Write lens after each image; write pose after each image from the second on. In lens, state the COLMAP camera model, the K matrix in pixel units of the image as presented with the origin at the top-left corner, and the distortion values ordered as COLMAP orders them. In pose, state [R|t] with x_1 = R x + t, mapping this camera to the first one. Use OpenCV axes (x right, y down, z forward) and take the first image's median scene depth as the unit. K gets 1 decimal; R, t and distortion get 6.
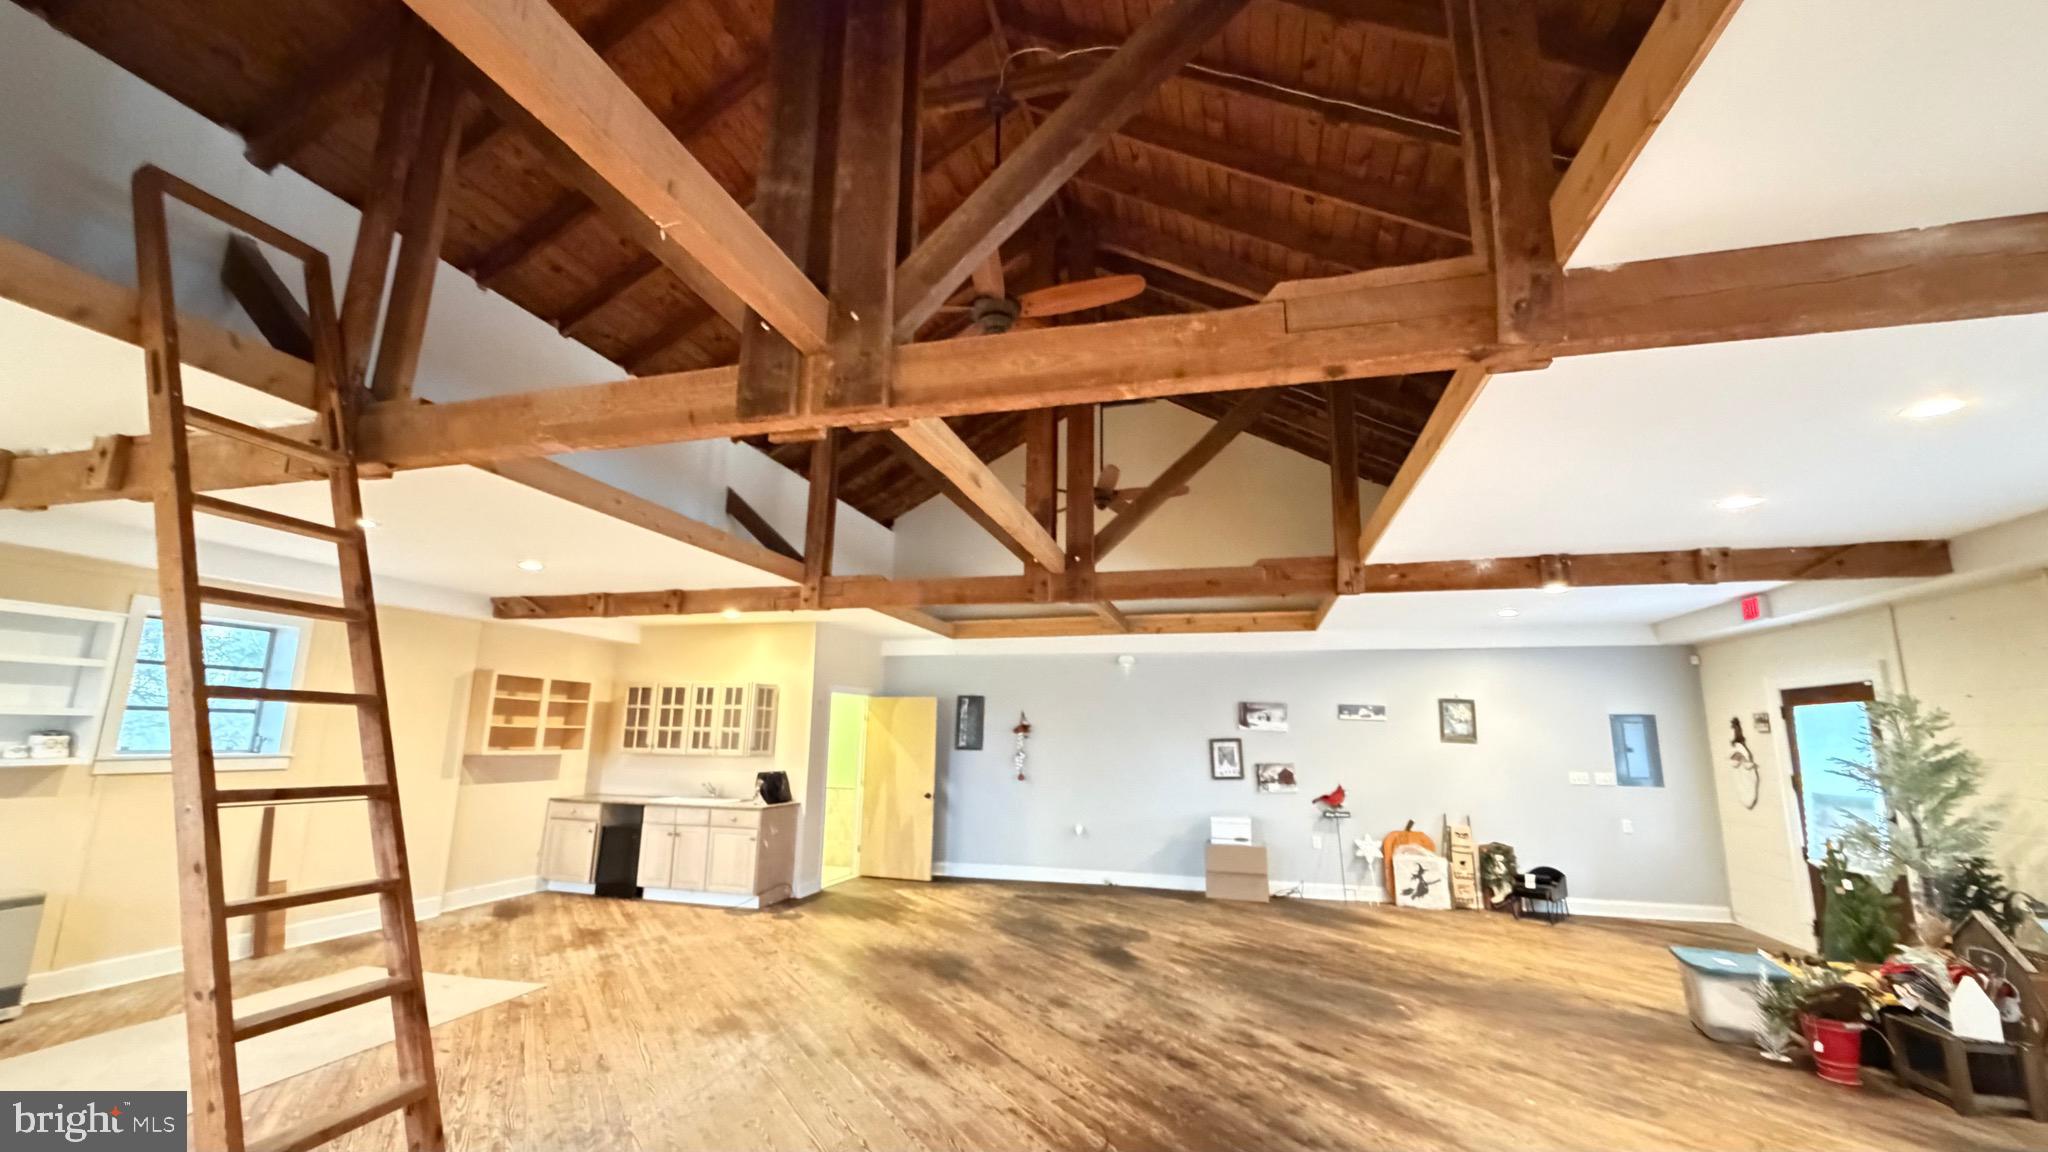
lens RADIAL K [[819.7, 0, 1019.7], [0, 819.7, 578.0], [0, 0, 1]] dist [-0.000265, 0.000006]
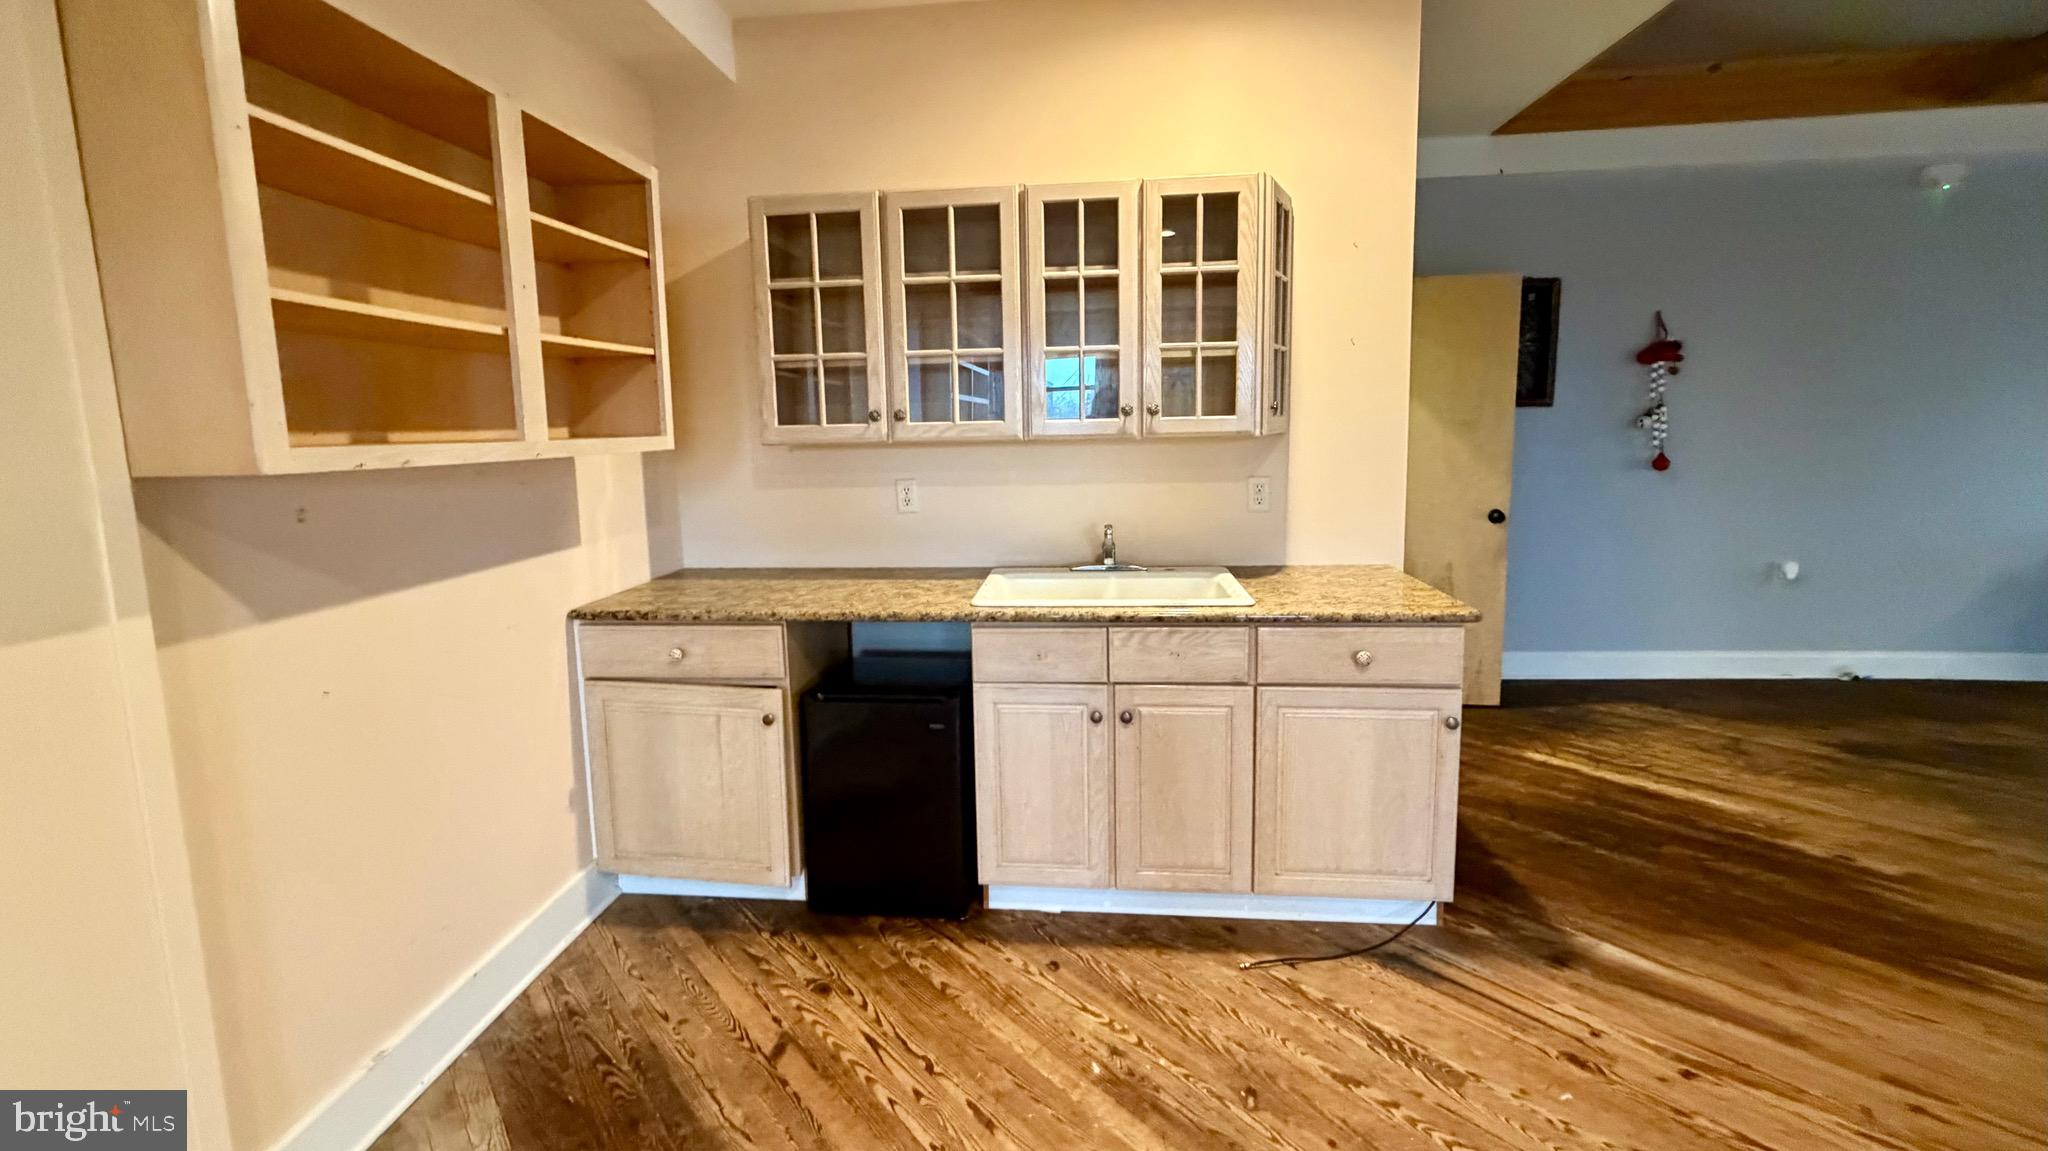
lens RADIAL K [[864.1, 0, 1016.6], [0, 864.1, 530.3], [0, 0, 1]] dist [-0.000604, -0.000007]
pose [[0.983467, -0.057432, 0.171741, -0.482143], [0.000500, 0.949234, 0.314570, 0.153998], [-0.181088, -0.309283, 0.933569, 0.722757]]
